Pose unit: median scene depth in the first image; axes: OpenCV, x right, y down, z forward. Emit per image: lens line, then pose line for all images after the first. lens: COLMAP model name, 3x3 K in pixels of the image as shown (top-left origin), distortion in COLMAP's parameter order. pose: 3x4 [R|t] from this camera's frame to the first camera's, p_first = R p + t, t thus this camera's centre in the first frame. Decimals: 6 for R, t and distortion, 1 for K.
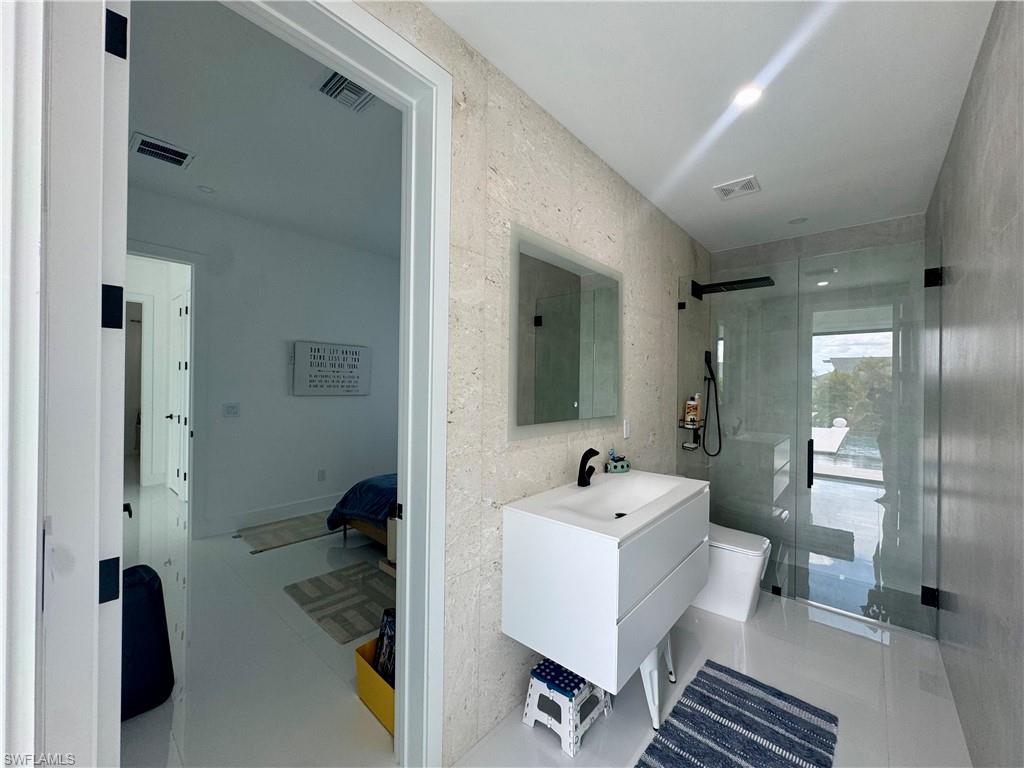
lens RADIAL K [[408.1, 0, 508.8], [0, 408.1, 383.4], [0, 0, 1]] dist [-0.002471, 0.000081]
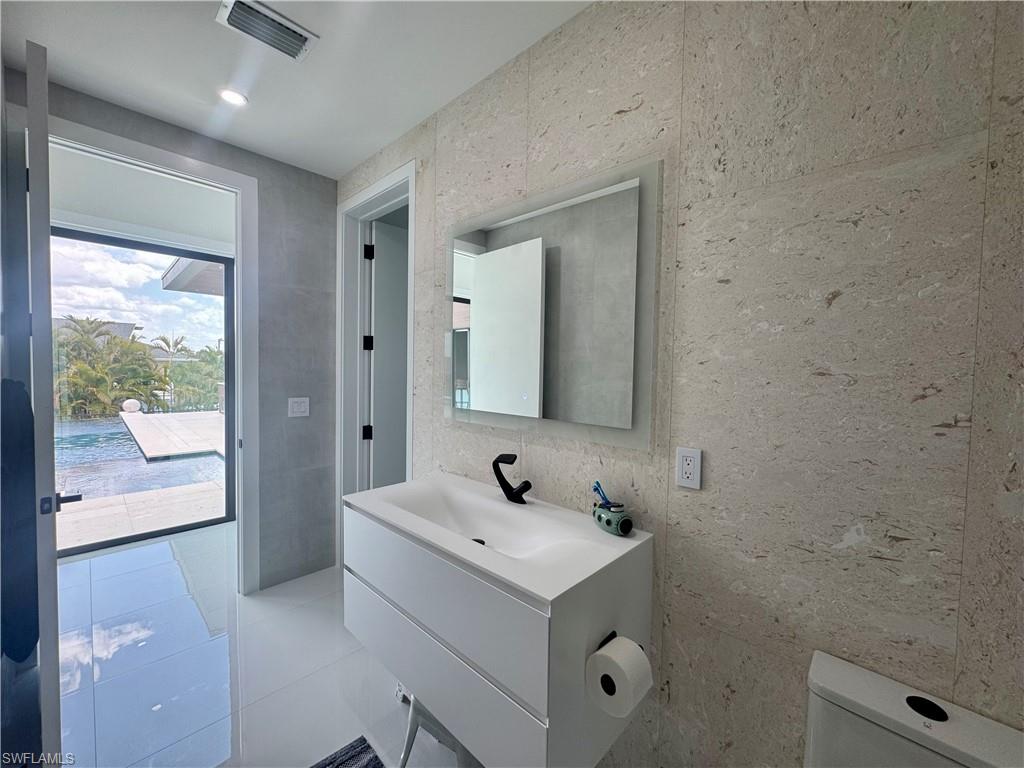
lens RADIAL K [[408.1, 0, 512.4], [0, 408.1, 384.8], [0, 0, 1]] dist [-0.002471, 0.000081]
pose [[-0.036098, 0.024614, -0.999045, 1.179927], [-0.022358, 0.999427, 0.025431, 0.012599], [0.999098, 0.023254, -0.035527, 1.256727]]
